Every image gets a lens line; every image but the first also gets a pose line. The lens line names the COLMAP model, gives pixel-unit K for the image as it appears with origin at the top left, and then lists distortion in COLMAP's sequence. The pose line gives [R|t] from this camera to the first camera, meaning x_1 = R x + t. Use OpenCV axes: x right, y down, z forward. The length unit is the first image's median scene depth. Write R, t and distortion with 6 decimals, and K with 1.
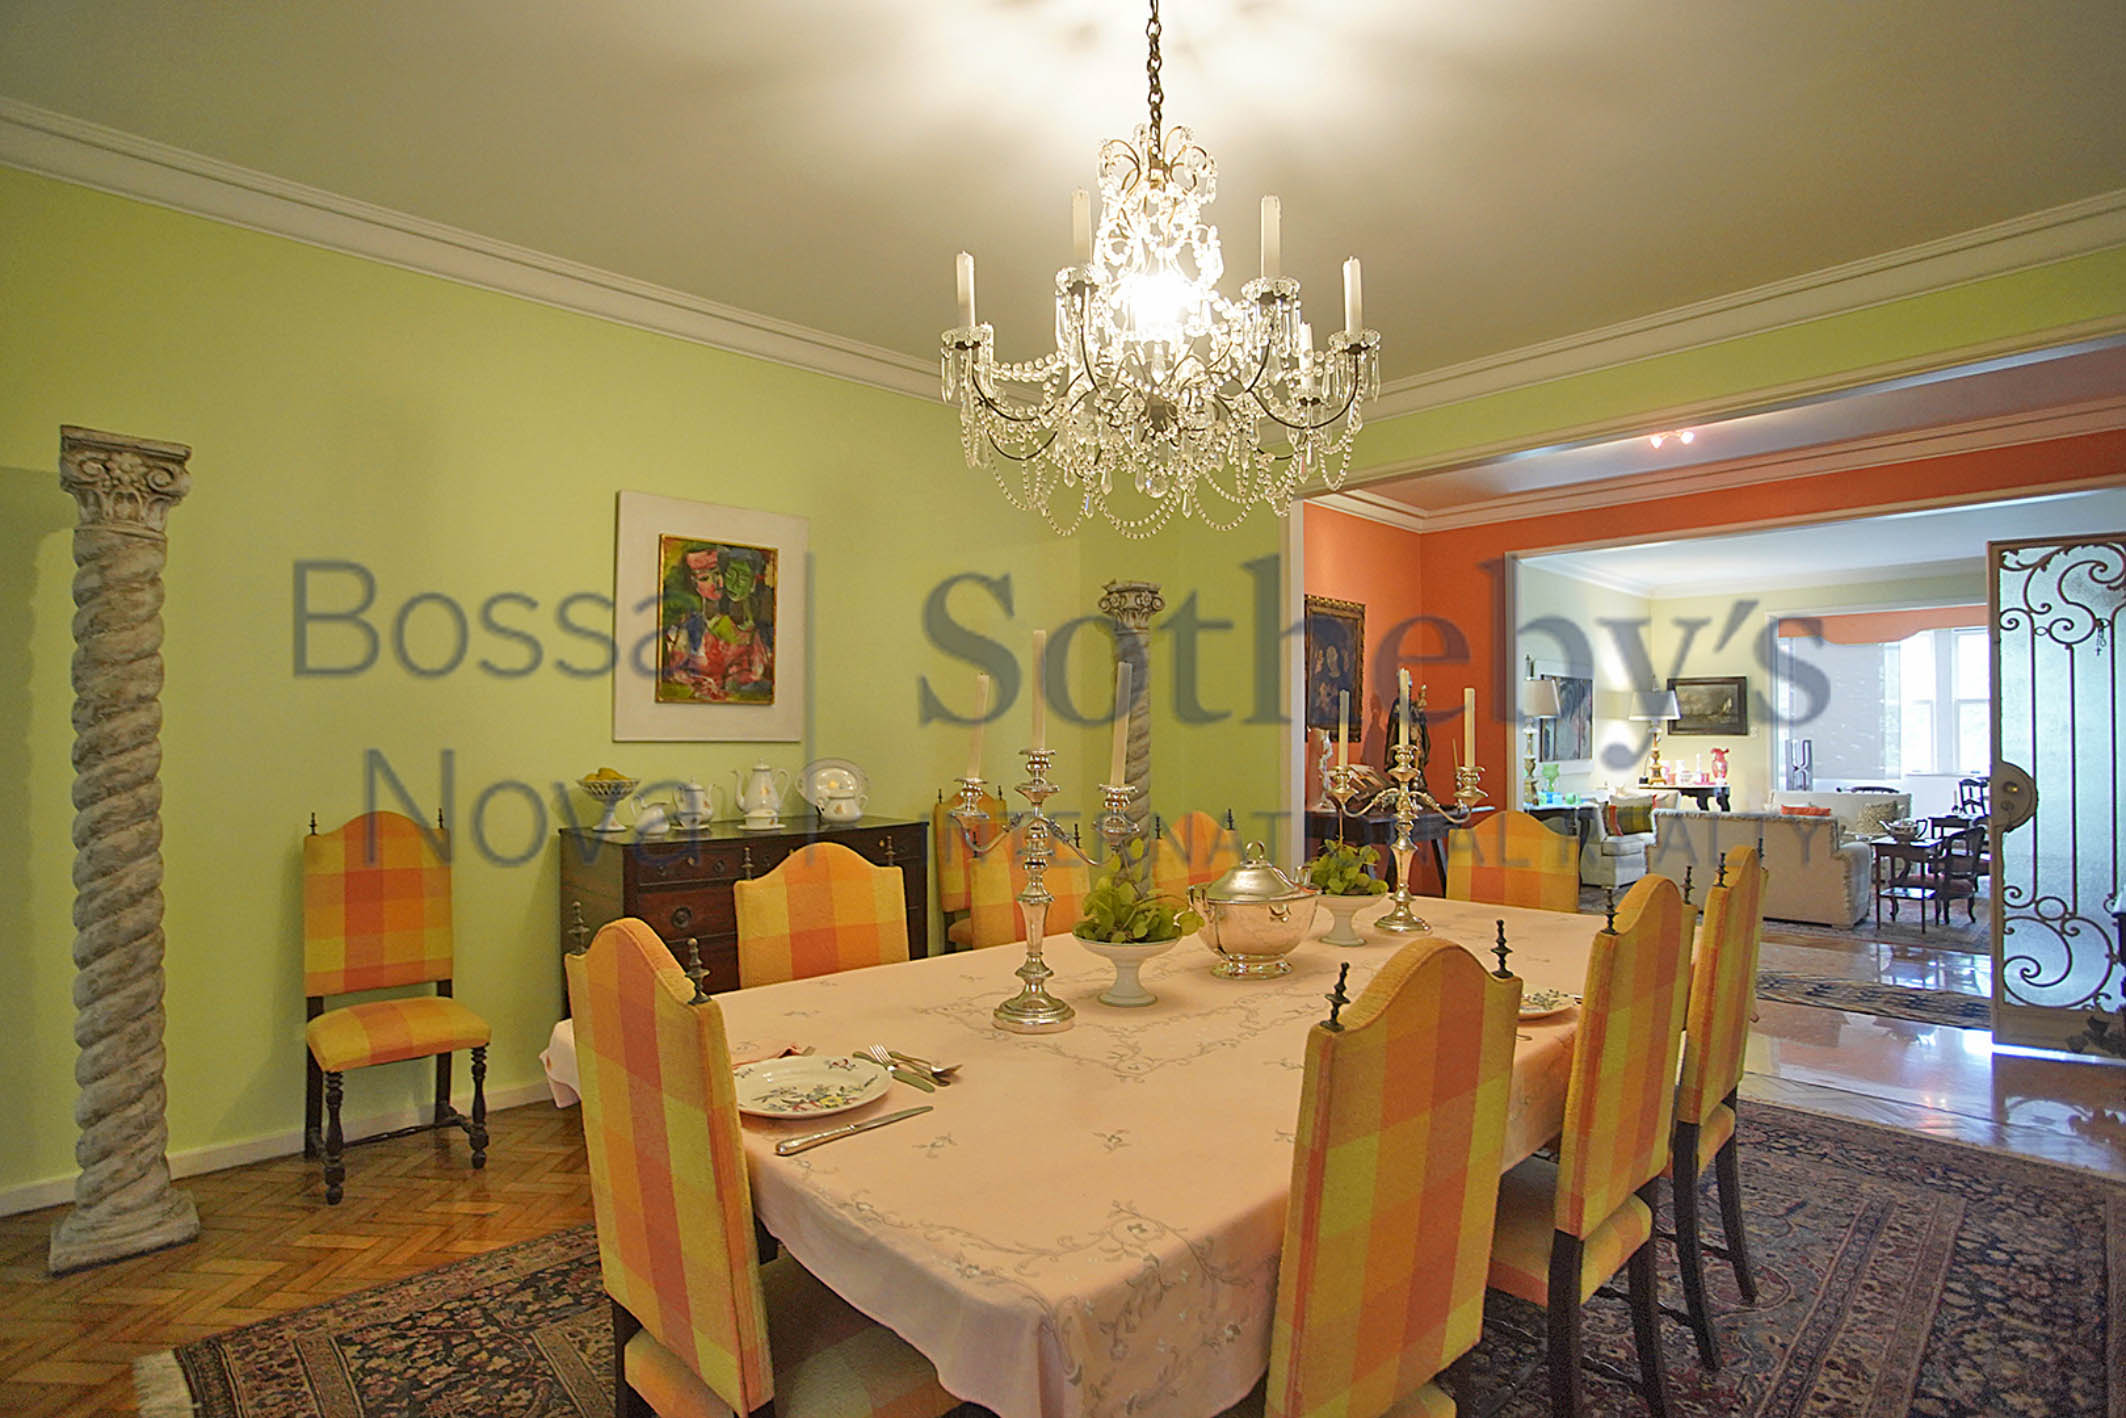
lens RADIAL K [[1047.3, 0, 1094.5], [0, 1047.3, 708.7], [0, 0, 1]] dist [-0.058669, 0.035913]
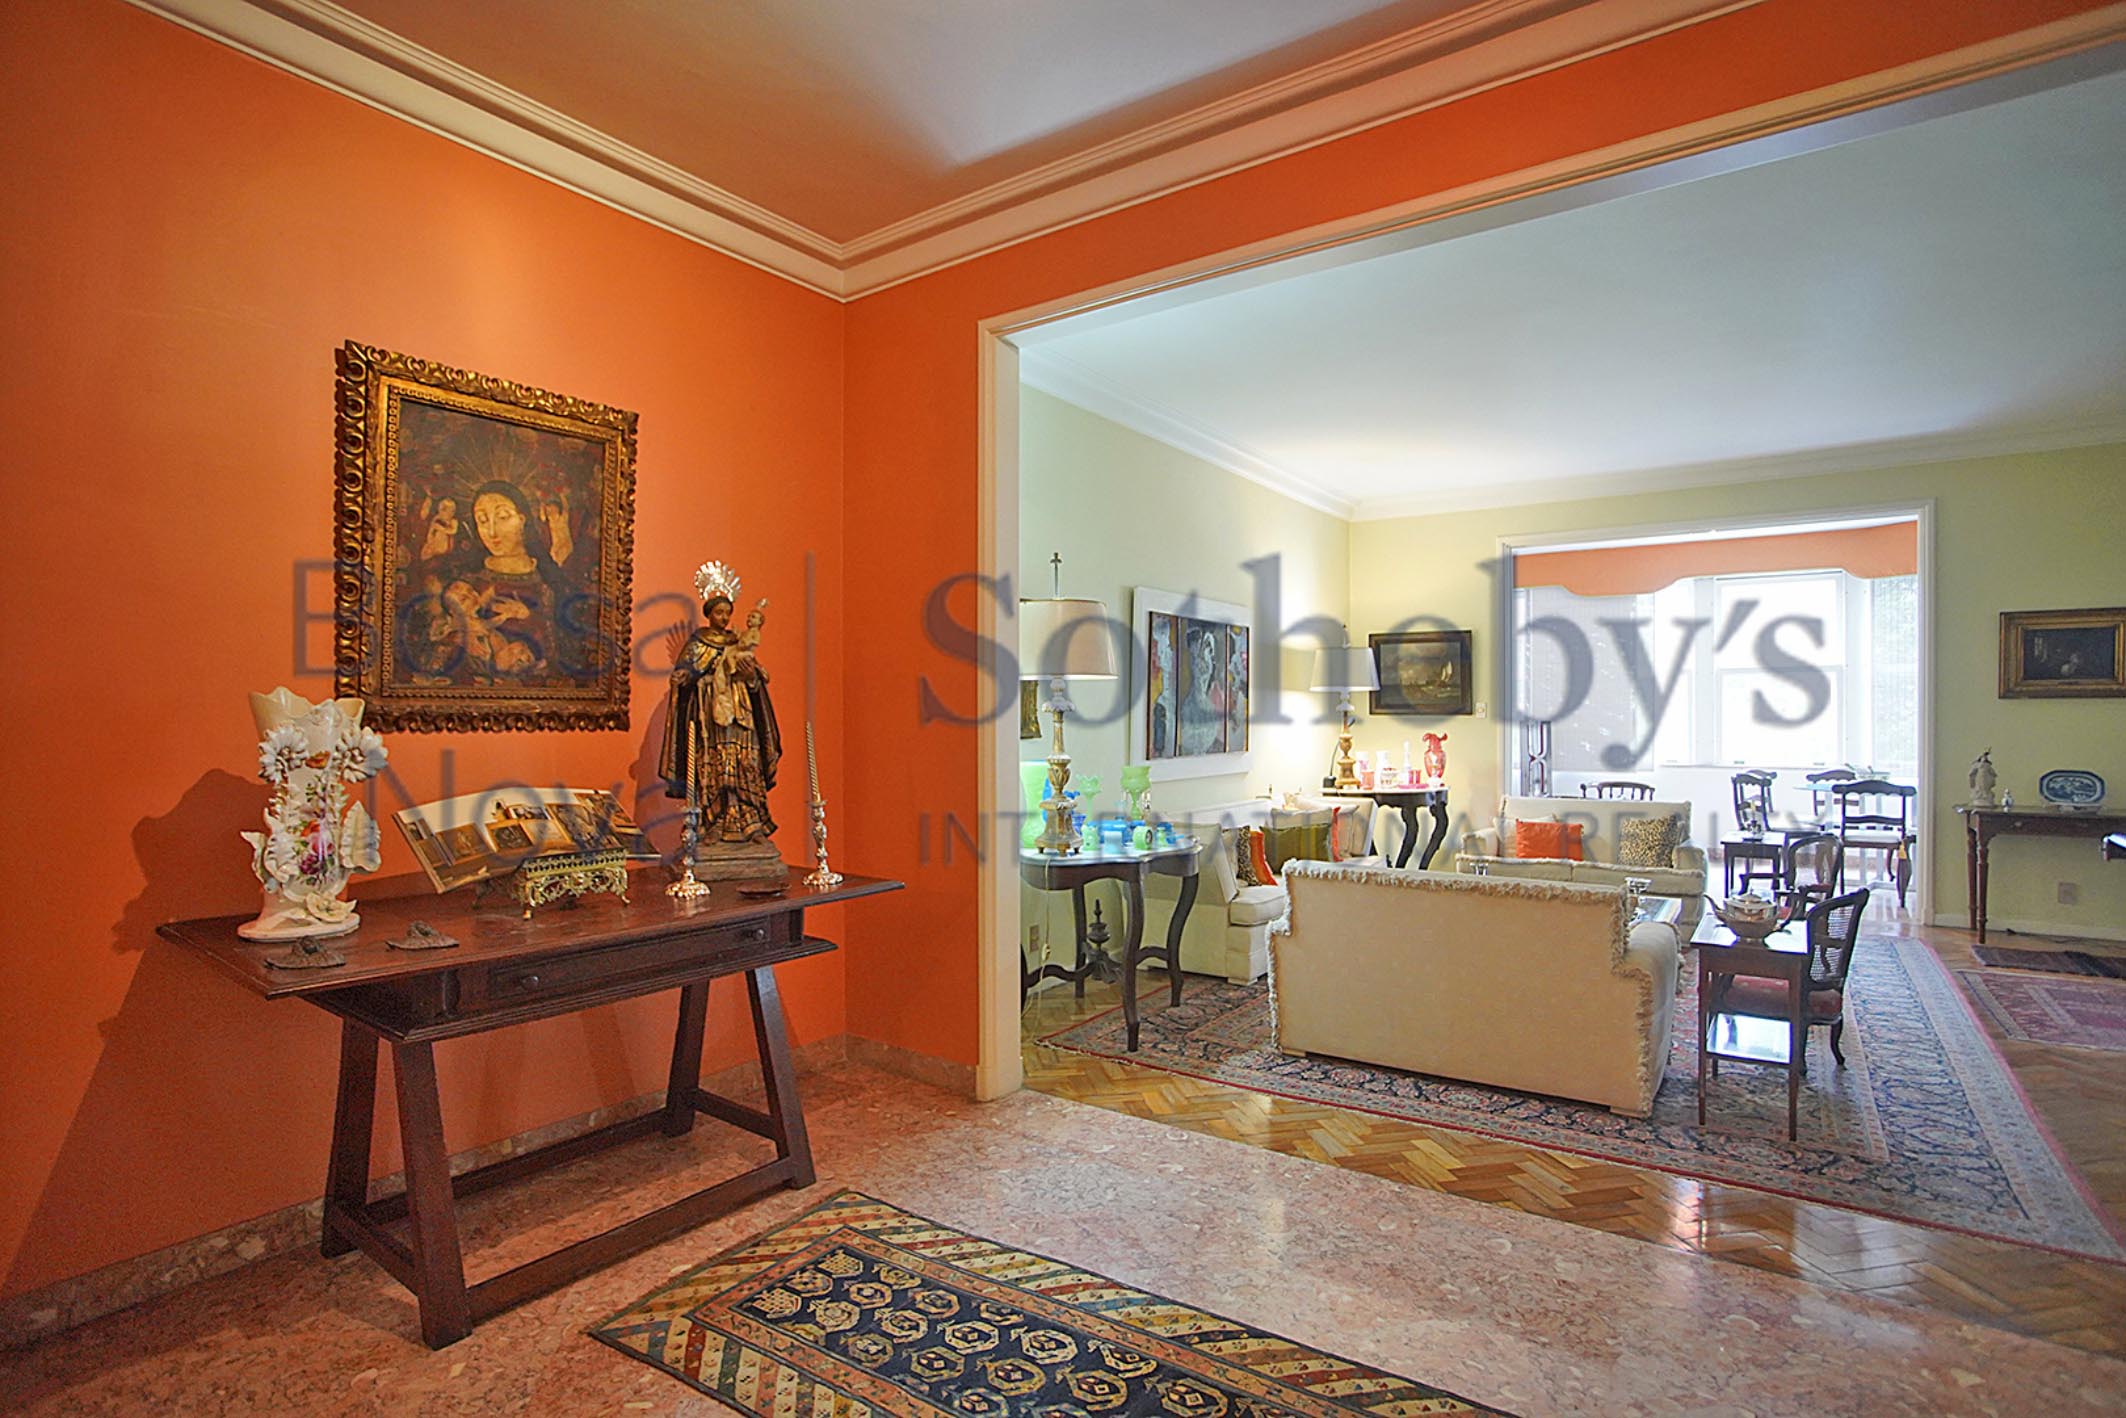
lens RADIAL K [[1047.3, 0, 1094.5], [0, 1047.3, 708.7], [0, 0, 1]] dist [-0.058669, 0.035913]
pose [[0.978864, -0.001669, 0.204507, 0.245985], [-0.002182, 0.999825, 0.018600, 0.009437], [-0.204502, -0.018653, 0.978688, 0.371571]]
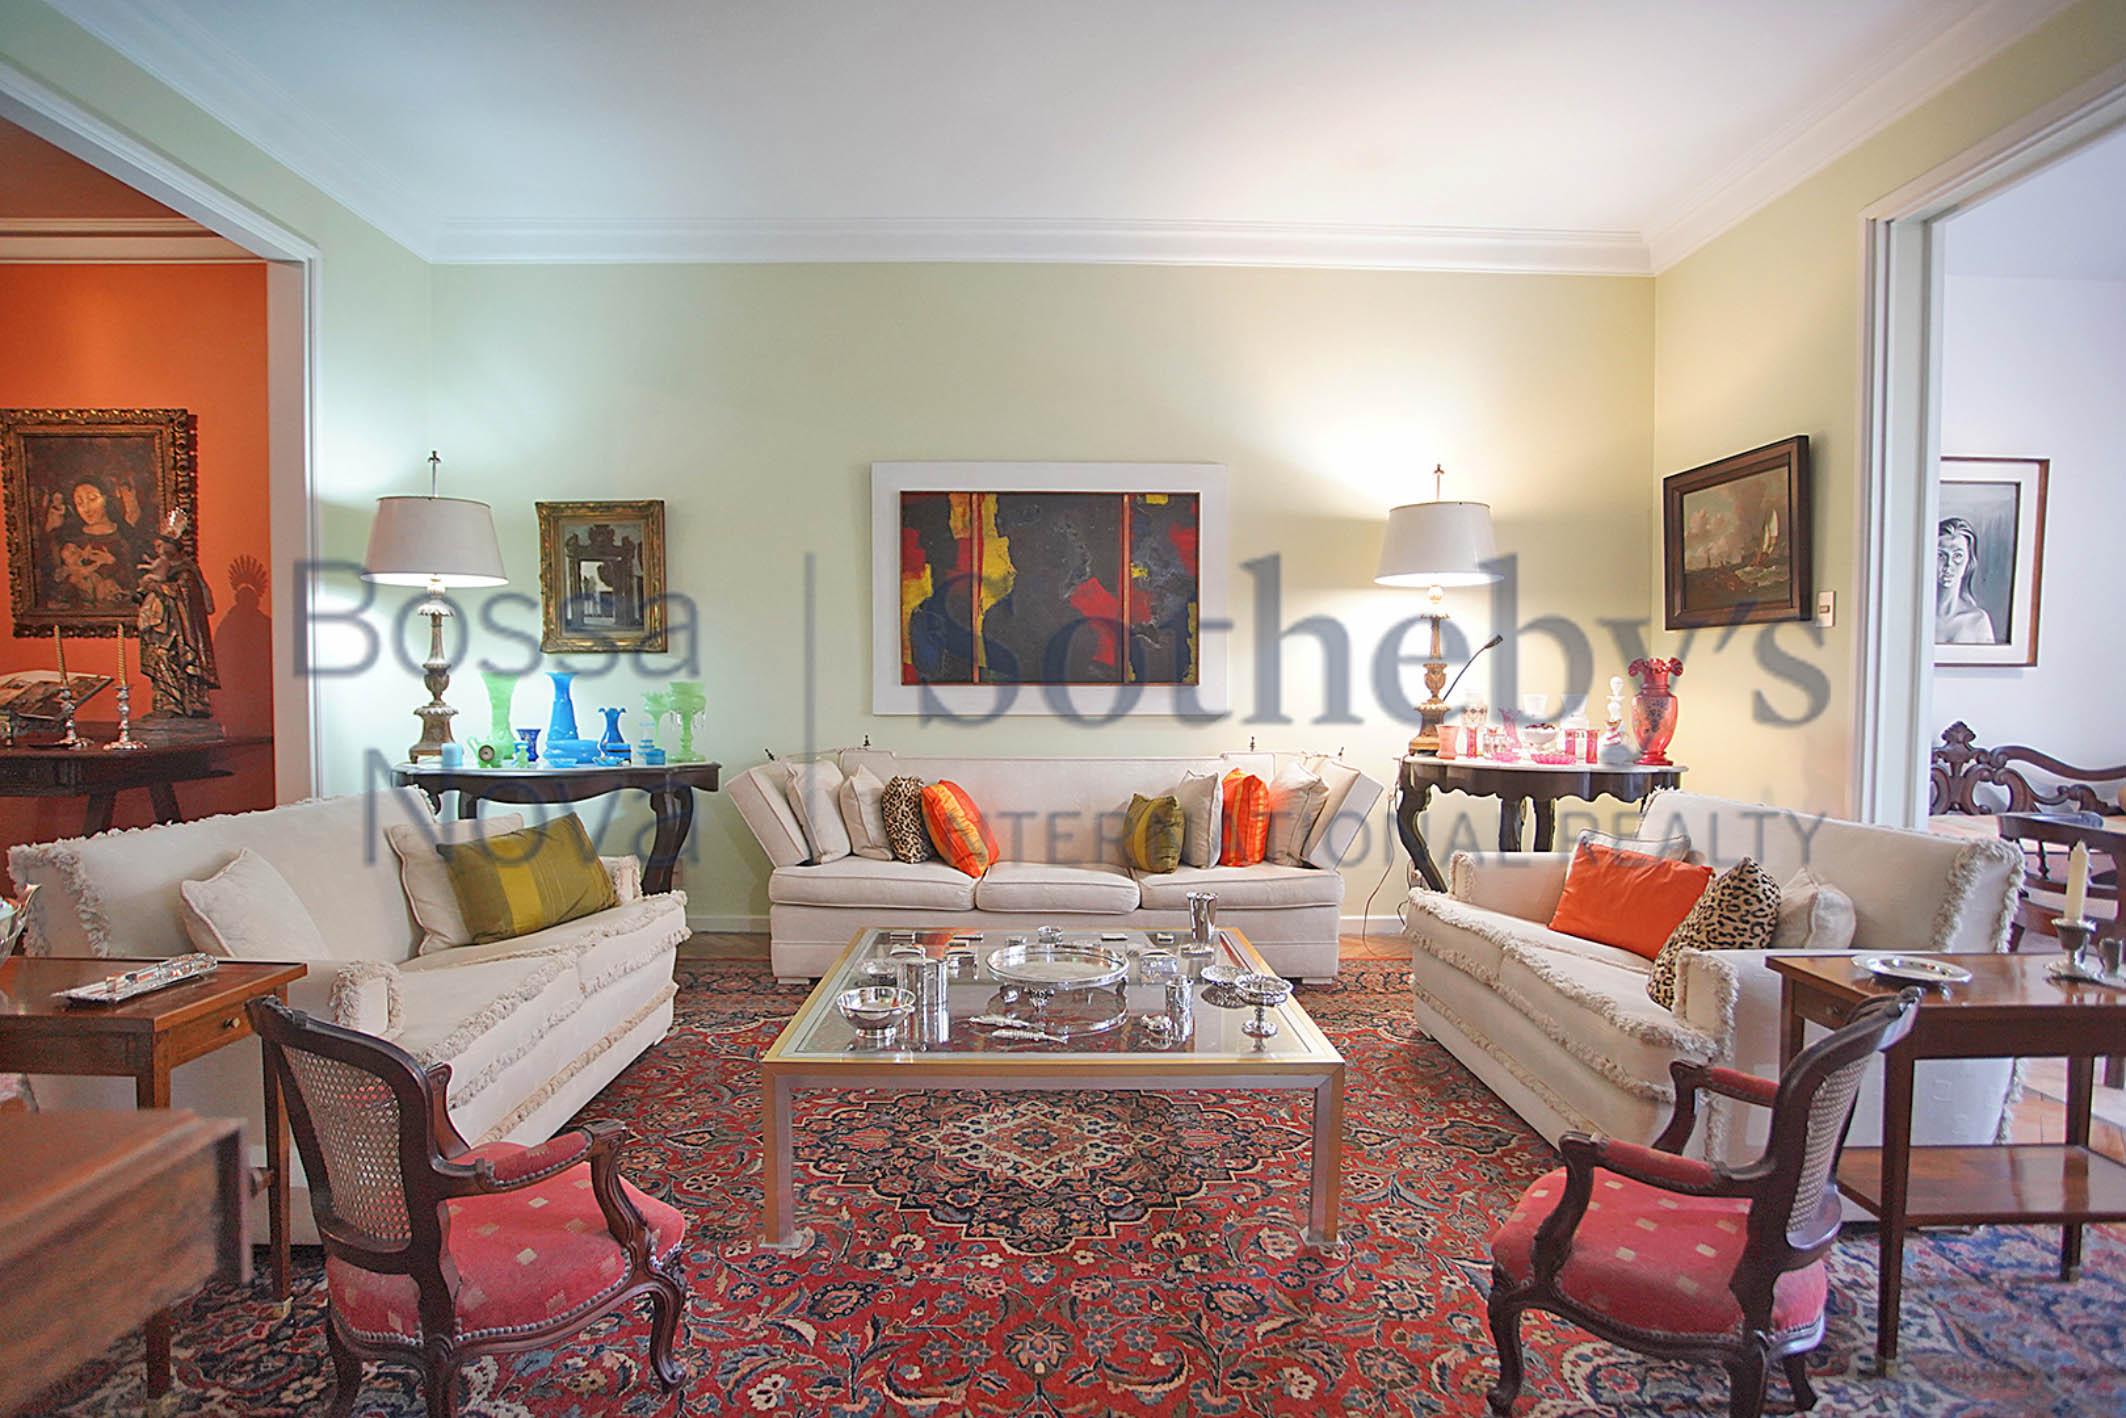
lens RADIAL K [[1053.8, 0, 1063.0], [0, 1053.8, 709.0], [0, 0, 1]] dist [-0.077131, 0.038124]
pose [[0.730903, 0.021629, -0.682139, 0.701893], [0.016212, 0.998665, 0.049035, 0.035075], [0.682289, -0.046899, 0.729577, 0.622904]]
